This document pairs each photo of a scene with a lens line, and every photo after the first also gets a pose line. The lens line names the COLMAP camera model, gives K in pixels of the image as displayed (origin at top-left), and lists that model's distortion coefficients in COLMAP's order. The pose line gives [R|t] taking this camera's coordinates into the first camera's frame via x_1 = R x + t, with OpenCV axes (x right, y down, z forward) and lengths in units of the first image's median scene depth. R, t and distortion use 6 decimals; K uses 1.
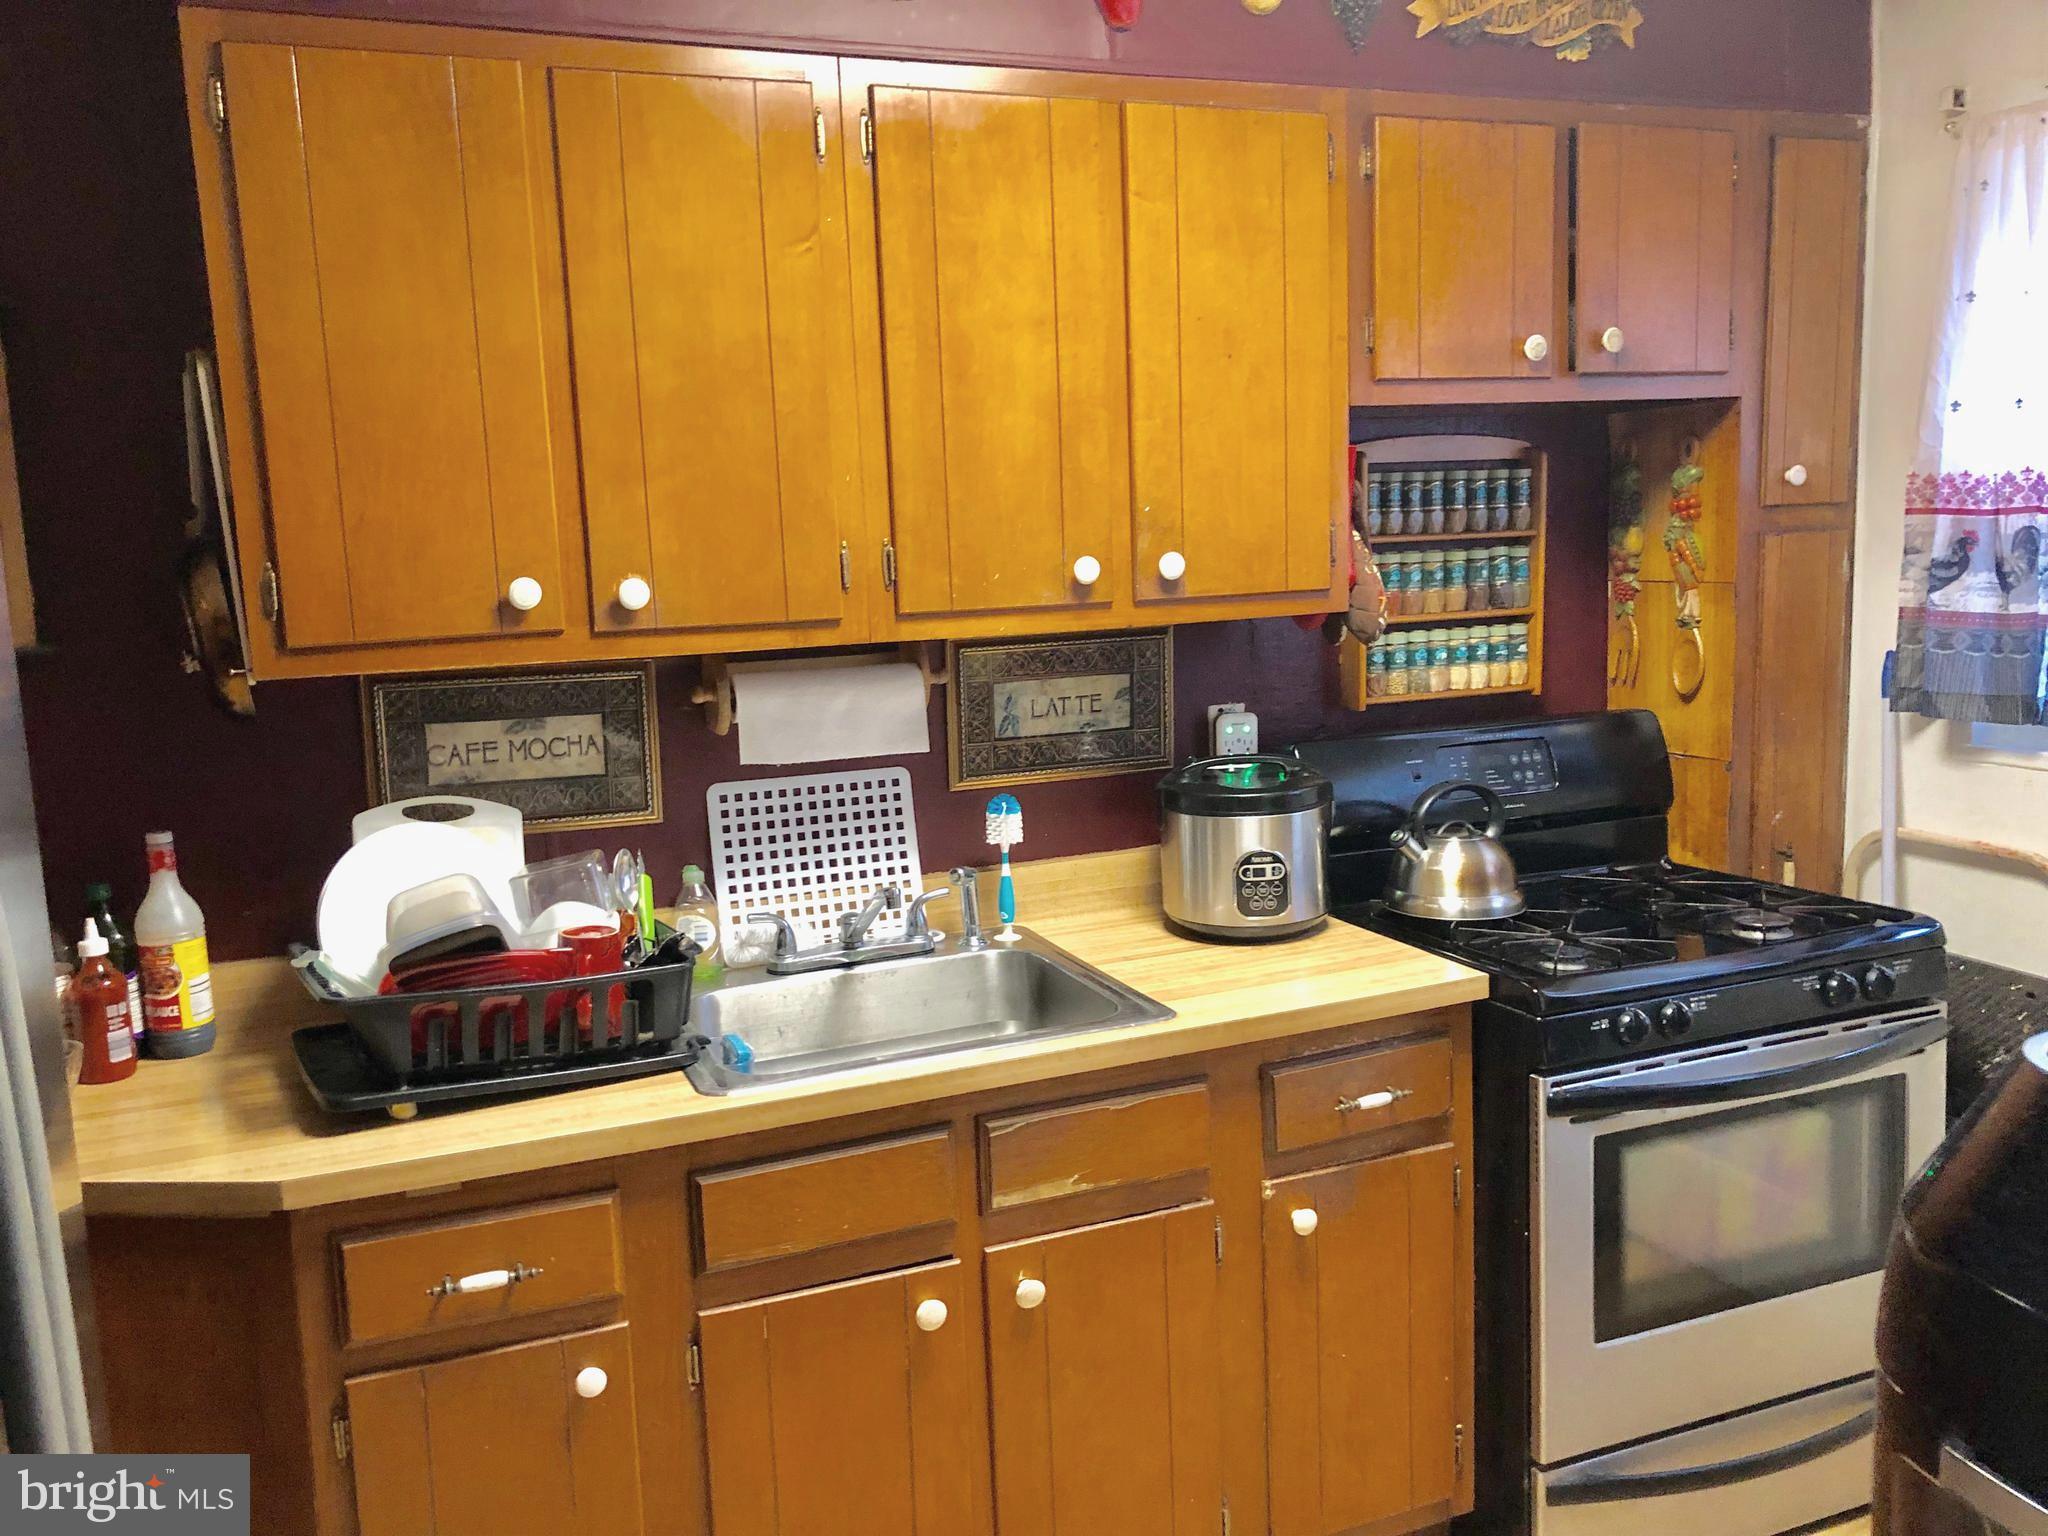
lens RADIAL K [[1695.5, 0, 1019.7], [0, 1695.5, 775.5], [0, 0, 1]] dist [0.062201, -0.106200]
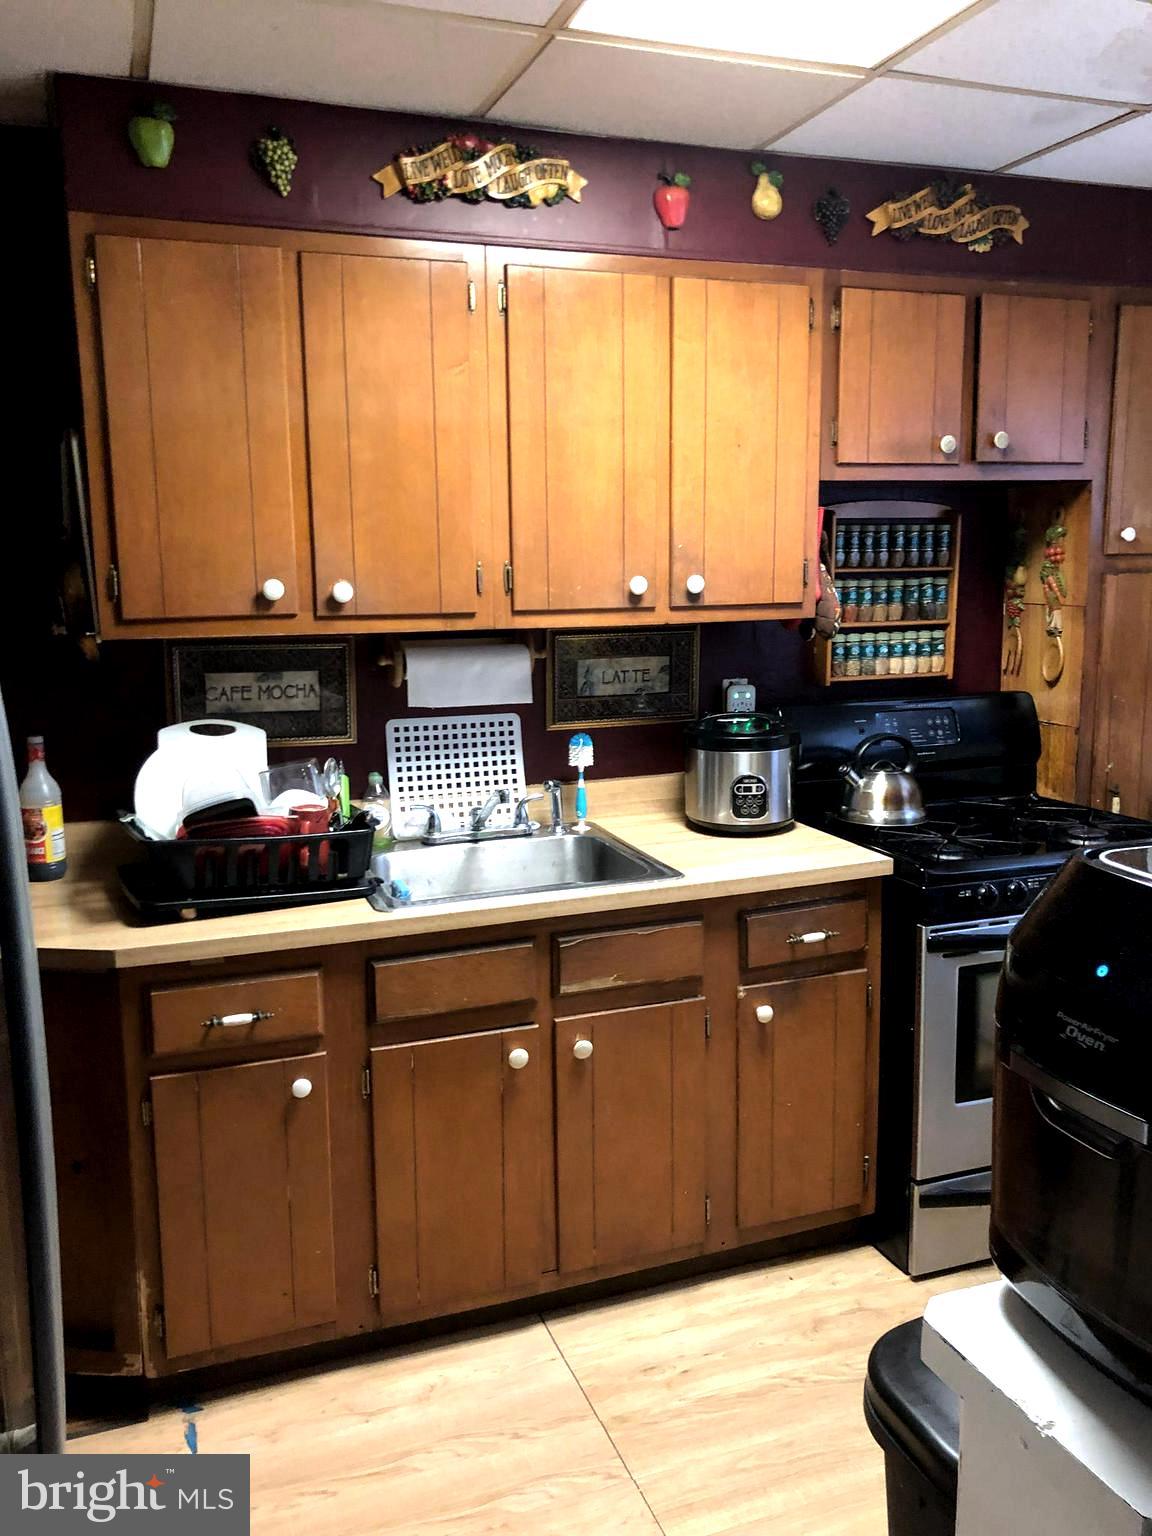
lens RADIAL K [[1271.6, 0, 582.7], [0, 1271.6, 754.7], [0, 0, 1]] dist [0.062201, -0.106200]
pose [[0.999074, 0.032080, -0.028675, 0.027748], [-0.031771, 0.999433, 0.011150, 0.020108], [0.029016, -0.010229, 0.999527, -0.145439]]
